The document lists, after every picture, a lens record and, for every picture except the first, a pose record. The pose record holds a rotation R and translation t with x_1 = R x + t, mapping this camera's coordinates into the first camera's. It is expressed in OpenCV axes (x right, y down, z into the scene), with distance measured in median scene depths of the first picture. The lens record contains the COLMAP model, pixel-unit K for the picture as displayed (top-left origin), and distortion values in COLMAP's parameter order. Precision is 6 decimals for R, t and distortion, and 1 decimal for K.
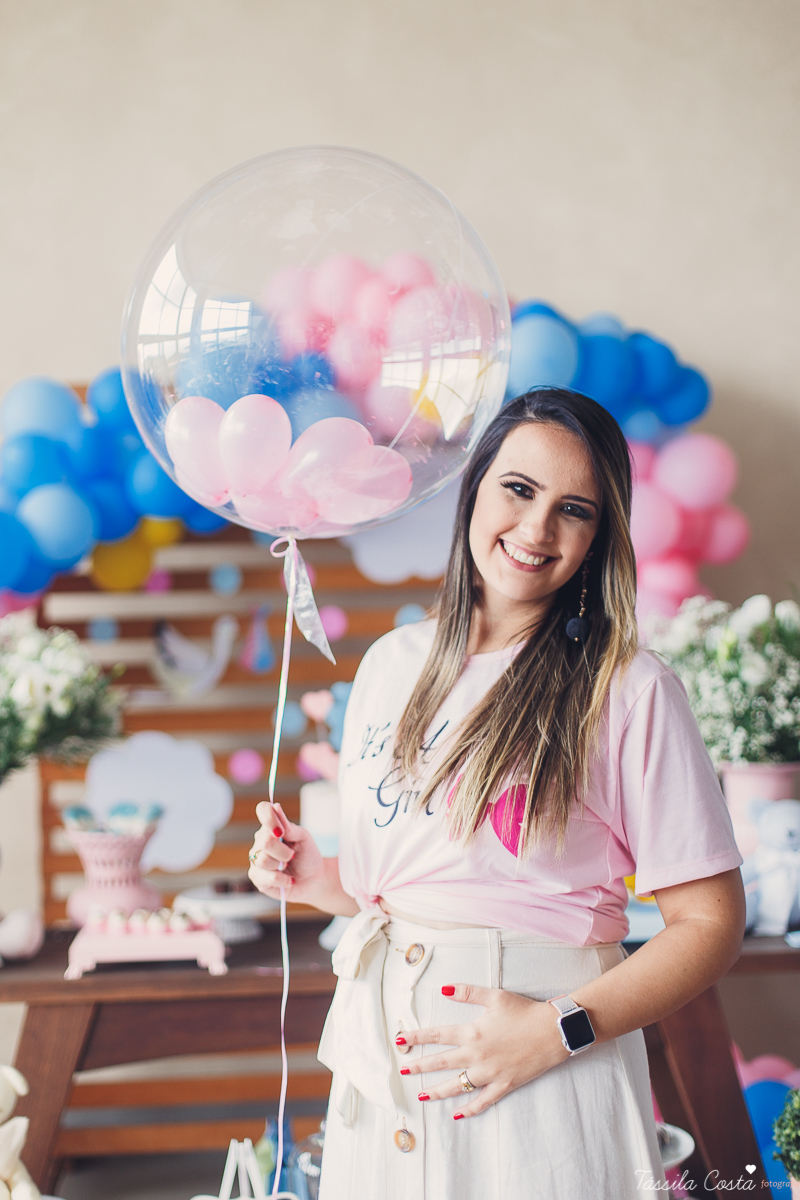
lens RADIAL K [[1767.9, 0, 378.8], [0, 1767.9, 597.2], [0, 0, 1]] dist [-0.014801, 0.000000]
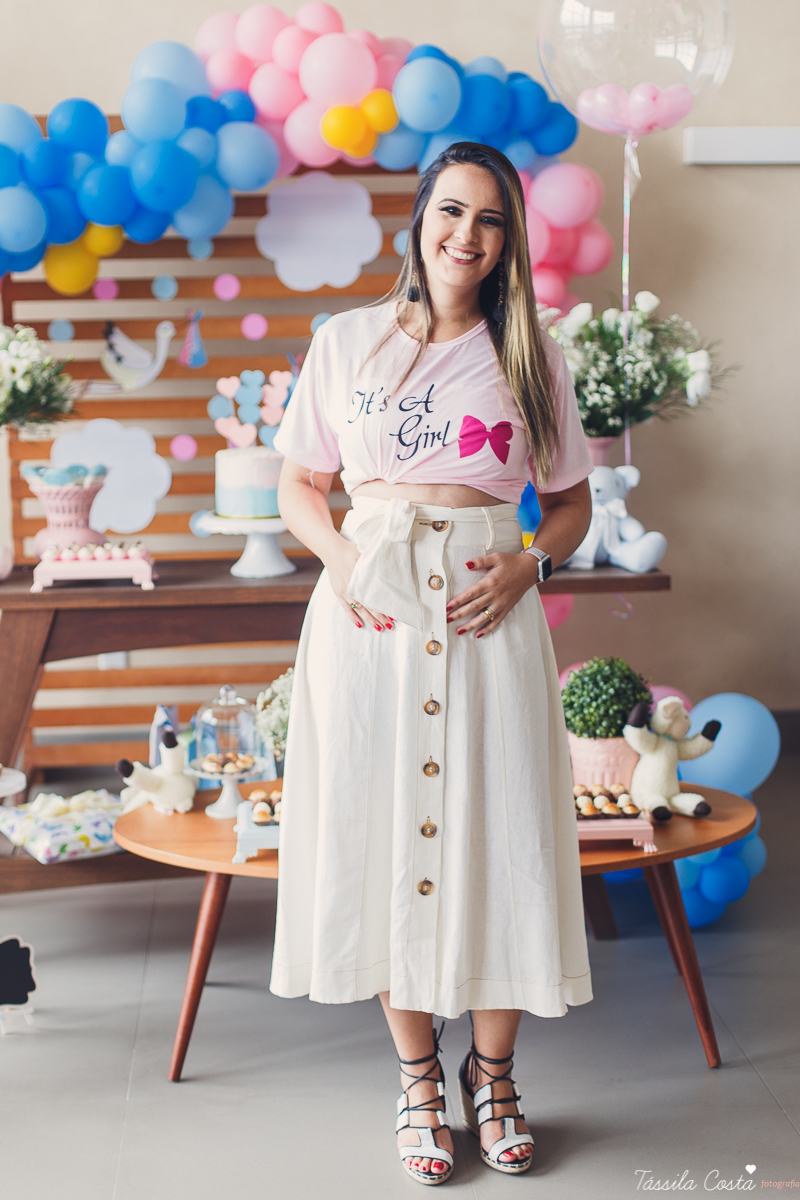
lens RADIAL K [[1863.2, 0, 379.4], [0, 1863.2, 602.9], [0, 0, 1]] dist [0.050309, 0.000000]
pose [[0.999950, 0.008773, 0.004729, 0.067446], [-0.009377, 0.988915, 0.148189, 0.015451], [-0.003377, -0.148226, 0.988948, -0.335658]]
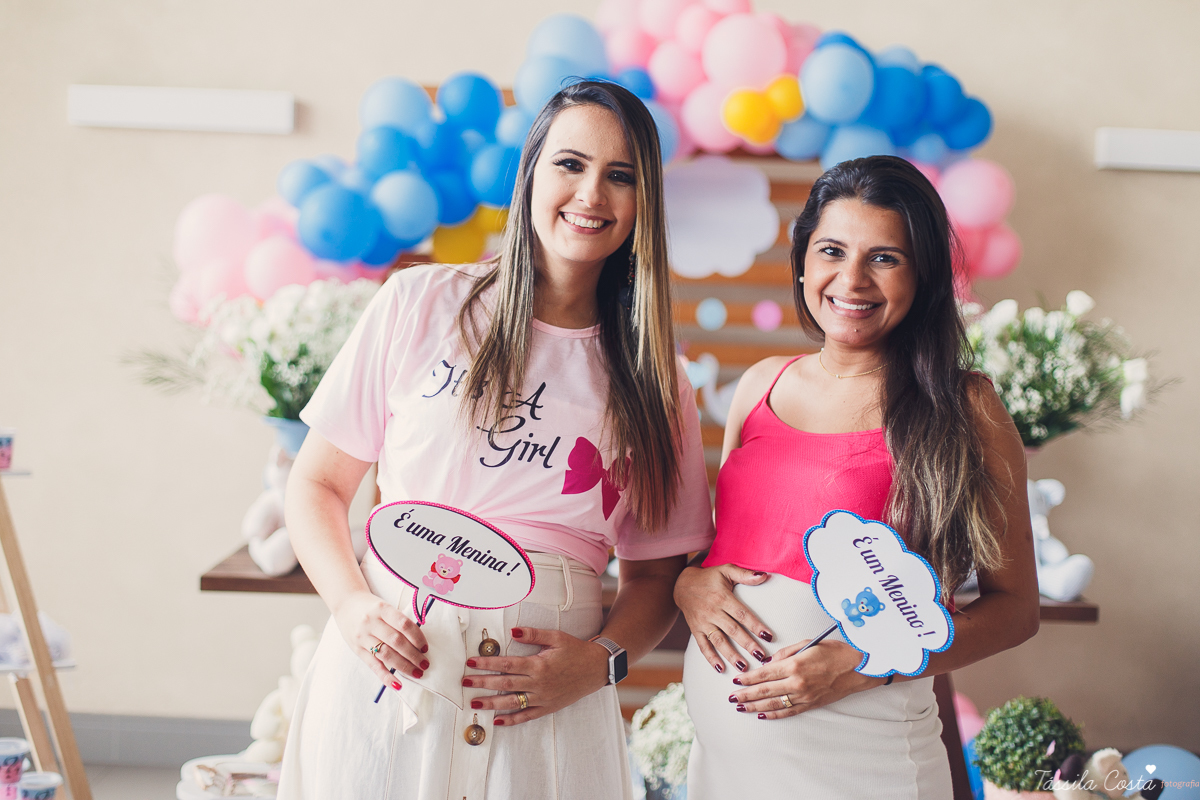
lens RADIAL K [[1767.9, 0, 575.0], [0, 1767.9, 392.0], [0, 0, 1]] dist [-0.014801, 0.000000]
pose [[0.995217, 0.064403, -0.073448, 0.023916], [-0.061326, 0.997173, 0.043420, 0.026282], [0.076036, -0.038708, 0.996353, -0.166664]]
